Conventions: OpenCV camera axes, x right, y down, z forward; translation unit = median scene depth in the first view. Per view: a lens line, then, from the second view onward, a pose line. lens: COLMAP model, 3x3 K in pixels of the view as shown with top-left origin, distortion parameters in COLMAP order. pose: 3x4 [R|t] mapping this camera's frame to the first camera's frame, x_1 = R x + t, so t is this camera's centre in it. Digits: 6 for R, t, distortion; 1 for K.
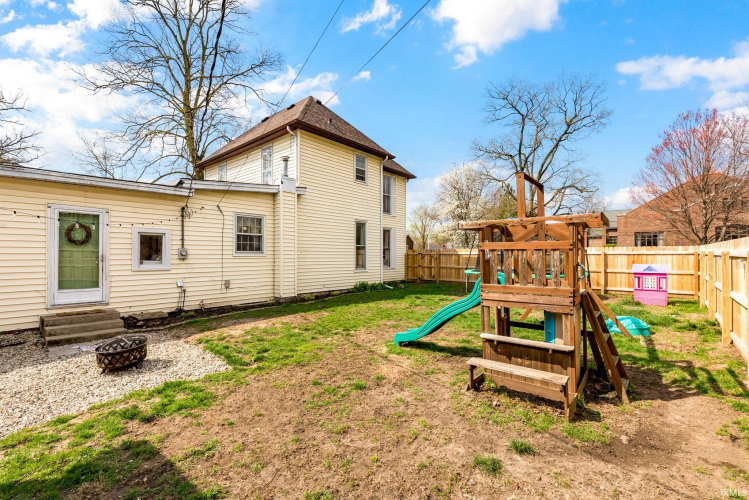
lens RADIAL K [[334.7, 0, 374.5], [0, 334.7, 250.0], [0, 0, 1]] dist [-0.001848, 0.000177]
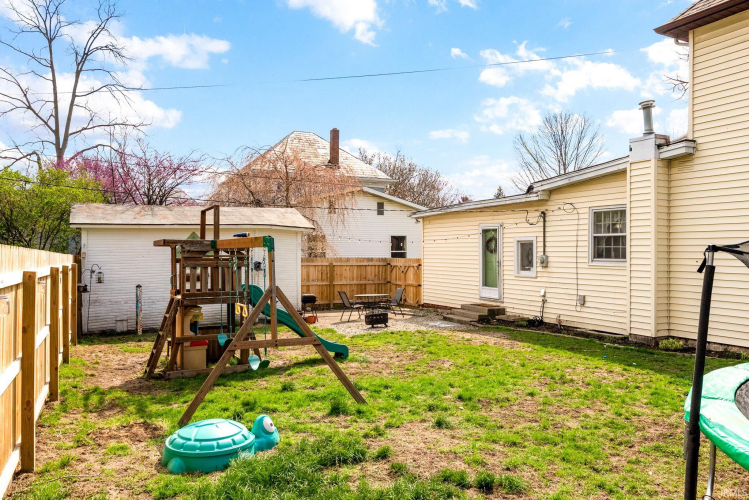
lens RADIAL K [[514.9, 0, 374.5], [0, 514.9, 250.0], [0, 0, 1]] dist [0.003777, 0.000092]
pose [[-0.353750, 0.000190, -0.935340, 0.937156], [0.015670, 0.999861, -0.005723, -0.019266], [0.935209, -0.016681, -0.353704, 1.053976]]
